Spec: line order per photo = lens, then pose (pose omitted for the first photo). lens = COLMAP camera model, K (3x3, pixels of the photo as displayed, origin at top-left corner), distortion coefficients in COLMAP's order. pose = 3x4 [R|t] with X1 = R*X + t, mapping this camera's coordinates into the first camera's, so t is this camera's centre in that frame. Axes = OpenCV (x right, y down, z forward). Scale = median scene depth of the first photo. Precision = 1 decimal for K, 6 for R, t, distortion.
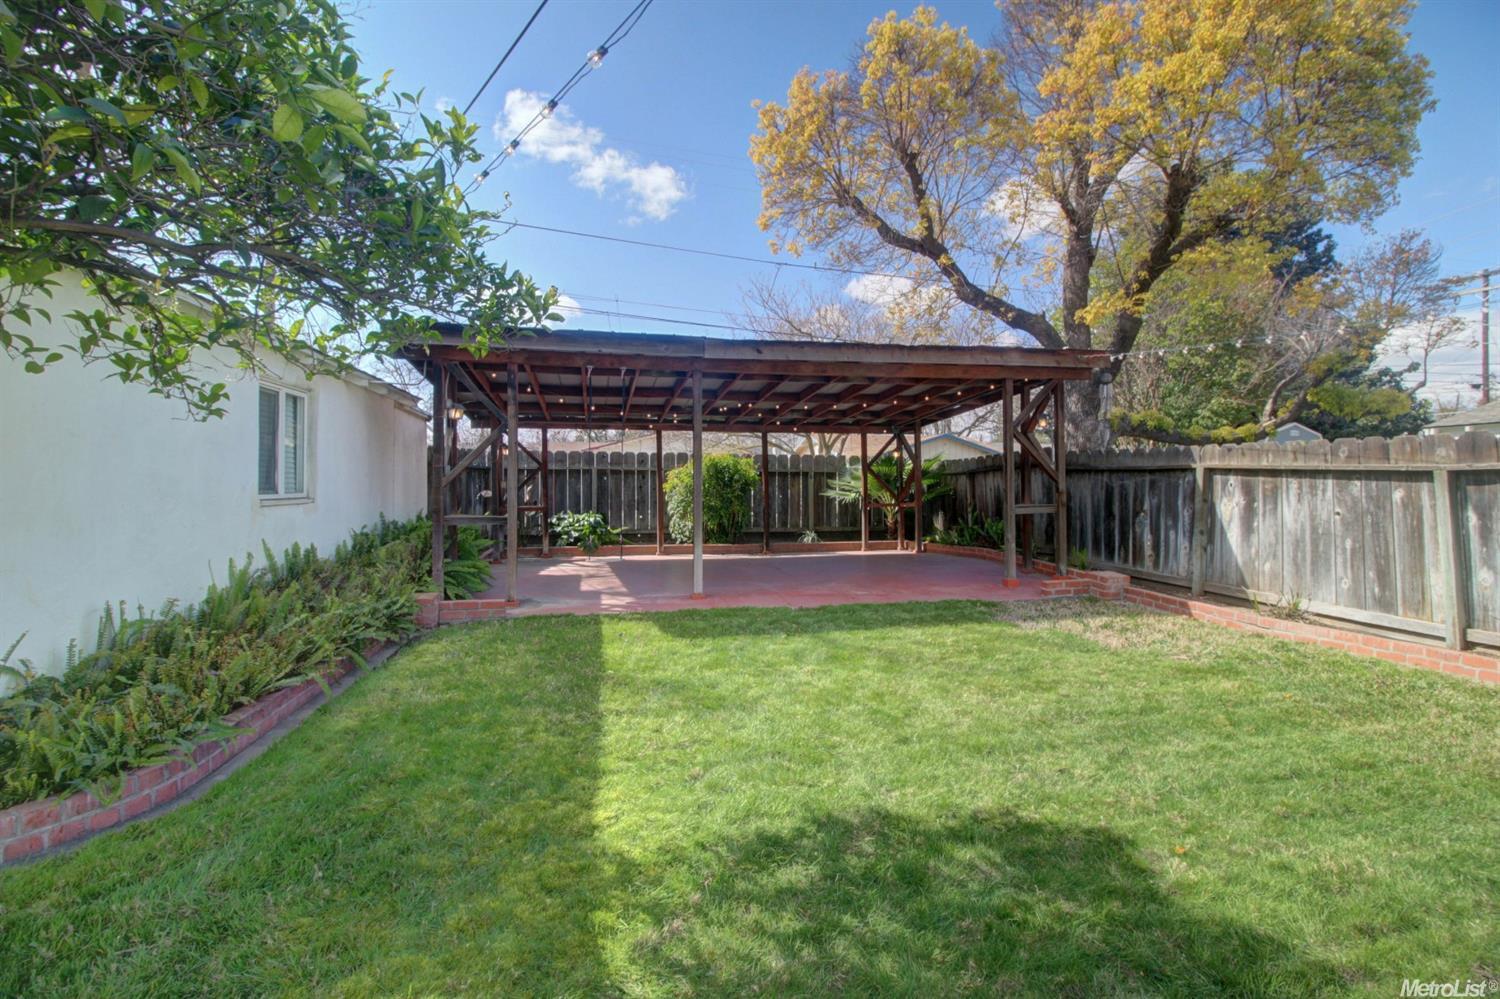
lens RADIAL K [[681.9, 0, 752.8], [0, 681.9, 494.9], [0, 0, 1]] dist [-0.002052, -0.012686]
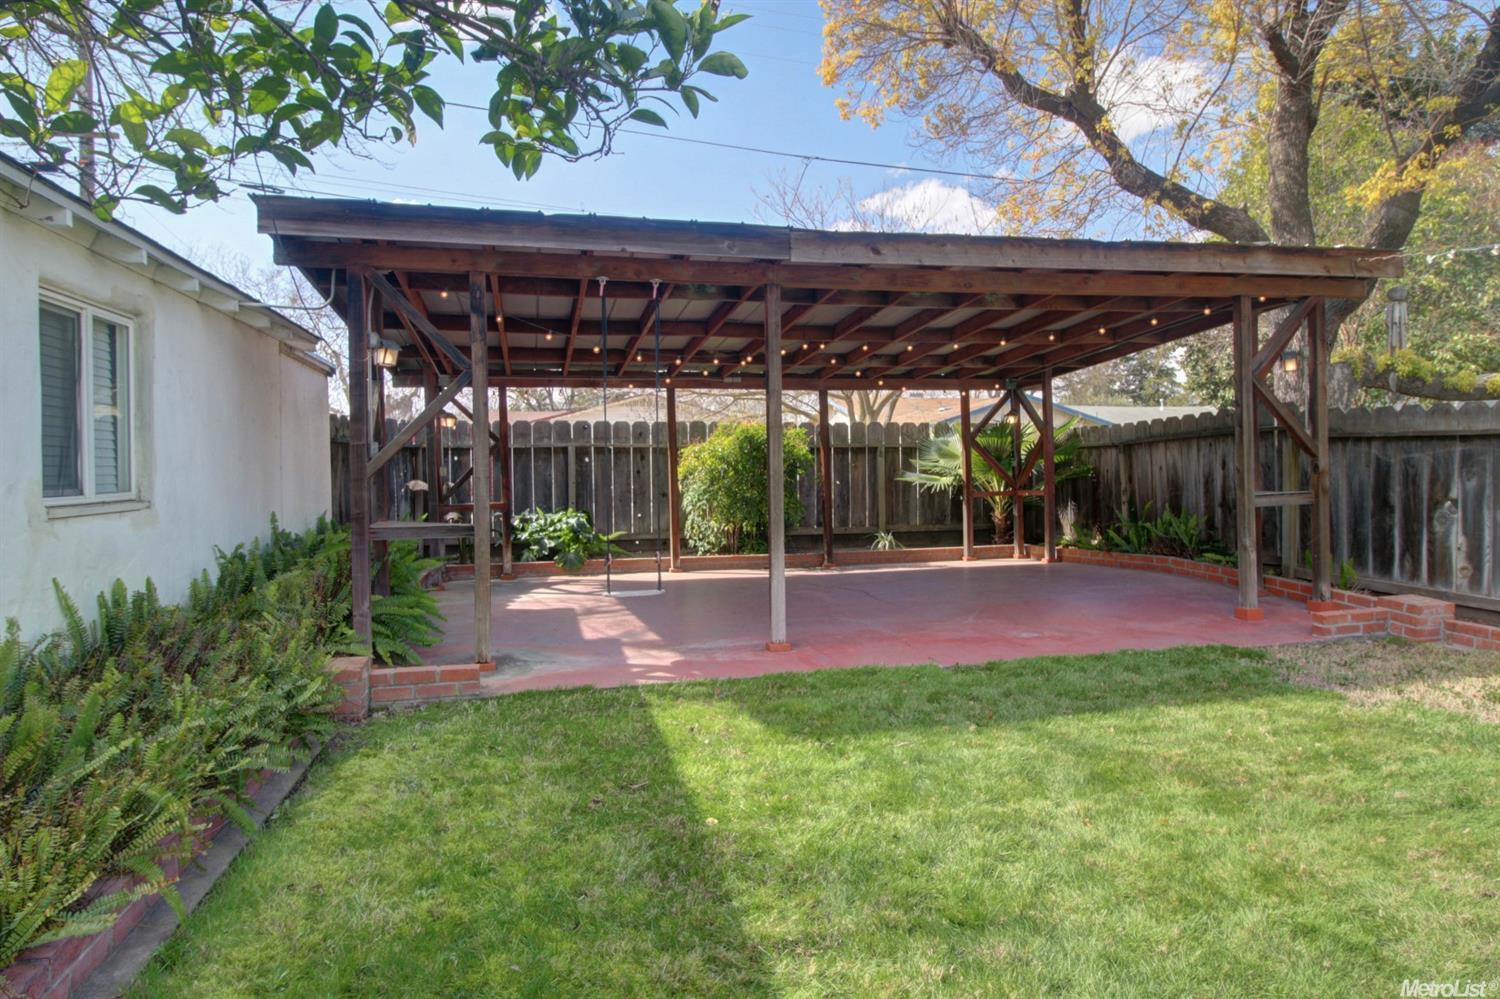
lens RADIAL K [[883.4, 0, 750.3], [0, 883.4, 492.1], [0, 0, 1]] dist [-0.001164, -0.001040]
pose [[0.999803, -0.013515, 0.014545, -0.099086], [0.013289, 0.999792, 0.015502, -0.005243], [-0.014751, -0.015305, 0.999774, 0.164506]]
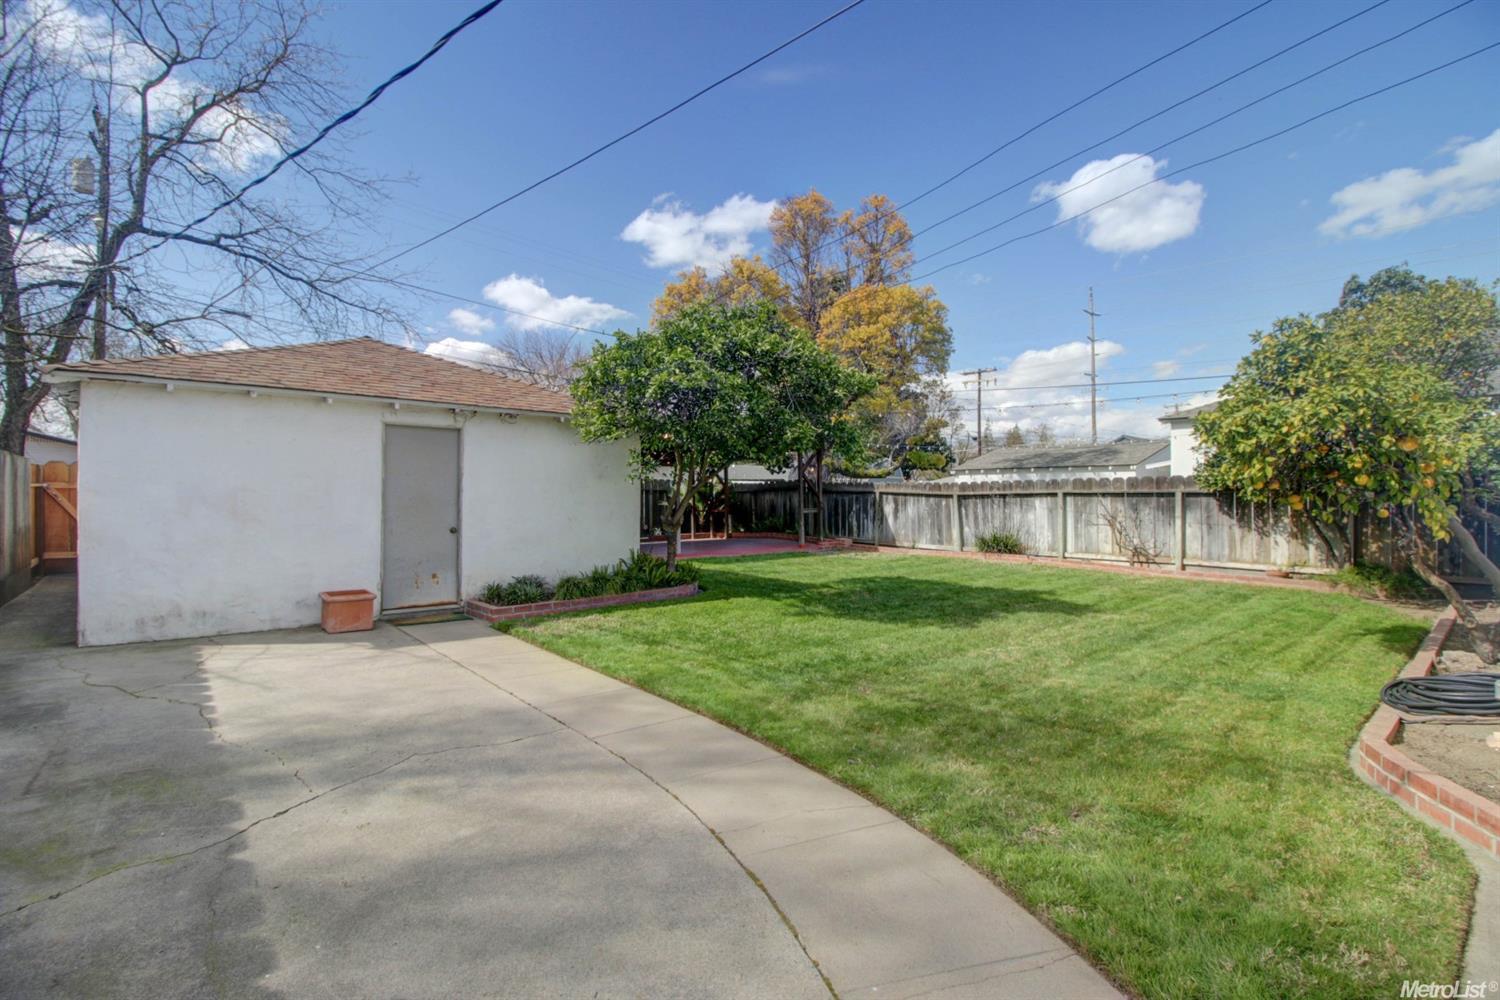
lens RADIAL K [[681.9, 0, 752.8], [0, 681.9, 495.4], [0, 0, 1]] dist [-0.002052, -0.012686]
pose [[0.875568, 0.005560, 0.483062, -0.729495], [0.003429, 0.999837, -0.017724, 0.010575], [-0.483082, 0.017175, 0.875406, -0.725200]]
